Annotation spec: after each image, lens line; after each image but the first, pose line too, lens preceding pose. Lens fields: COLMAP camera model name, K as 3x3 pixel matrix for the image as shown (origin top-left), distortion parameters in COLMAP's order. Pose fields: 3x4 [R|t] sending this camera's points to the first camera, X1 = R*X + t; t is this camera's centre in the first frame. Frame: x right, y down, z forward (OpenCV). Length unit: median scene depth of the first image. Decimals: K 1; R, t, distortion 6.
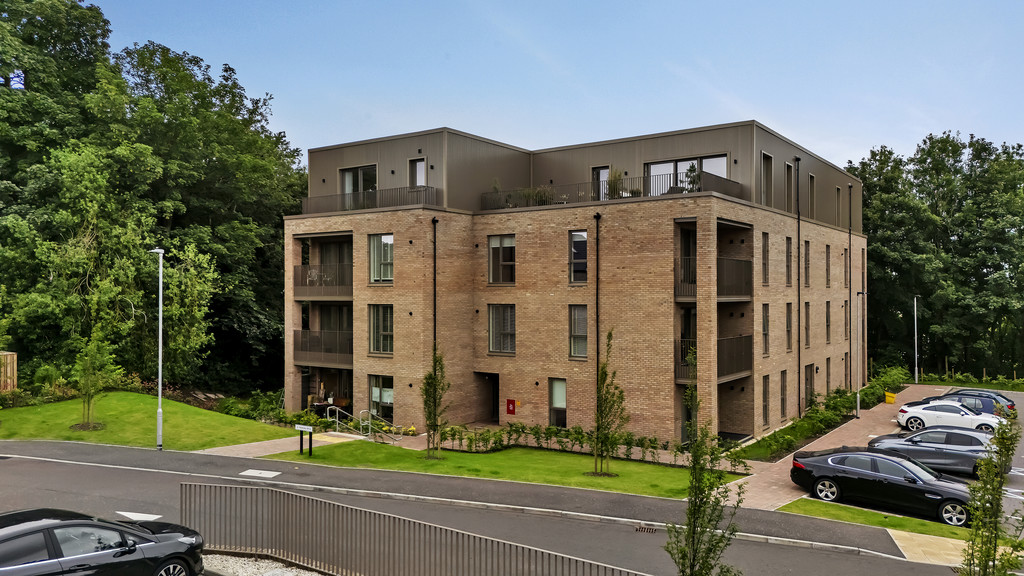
lens RADIAL K [[747.6, 0, 512.0], [0, 747.6, 288.0], [0, 0, 1]] dist [0.074293, -0.000742]
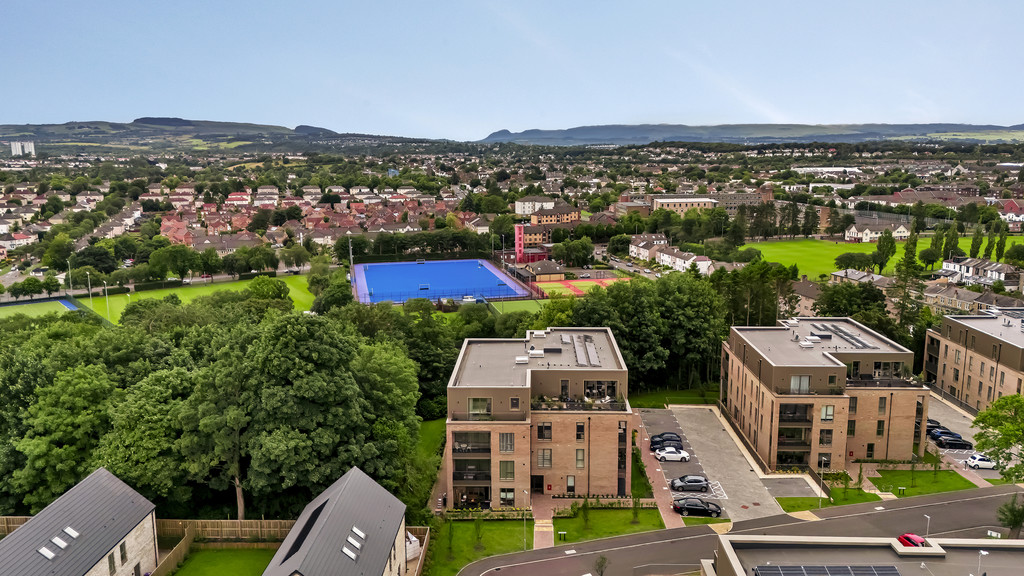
lens RADIAL K [[777.2, 0, 512.0], [0, 777.2, 288.0], [0, 0, 1]] dist [0.039756, -0.010085]
pose [[0.832755, -0.102197, 0.544127, -1.502388], [0.003373, 0.983734, 0.179600, -0.998739], [-0.553631, -0.147728, 0.819554, -1.013718]]
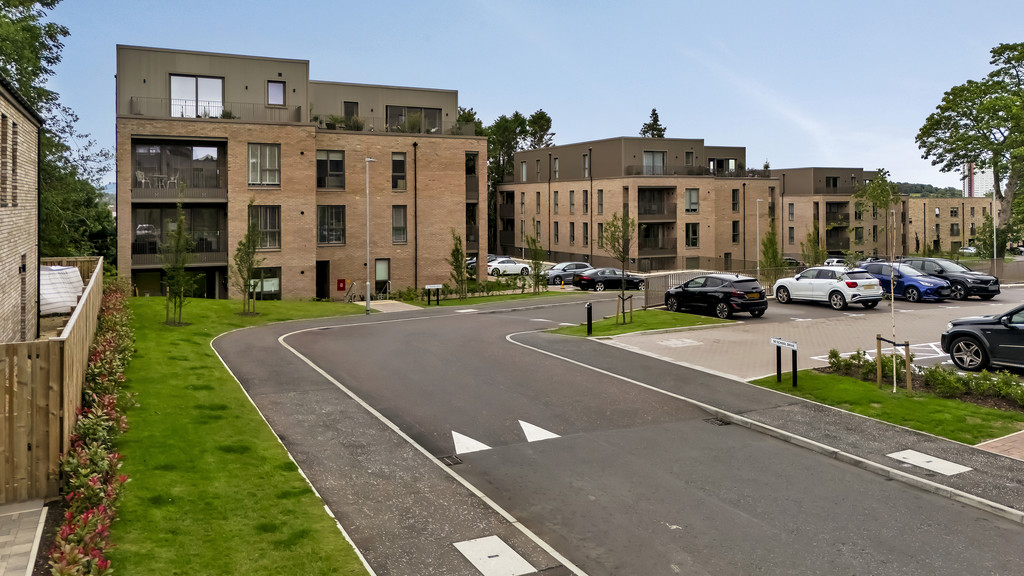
lens RADIAL K [[767.9, 0, 533.6], [0, 767.9, 218.0], [0, 0, 1]] dist [-0.006247, -0.003616]
pose [[0.456498, -0.015023, 0.889598, -1.042270], [-0.004210, 0.999810, 0.019045, 0.017217], [-0.889715, -0.012439, 0.456347, 0.105247]]
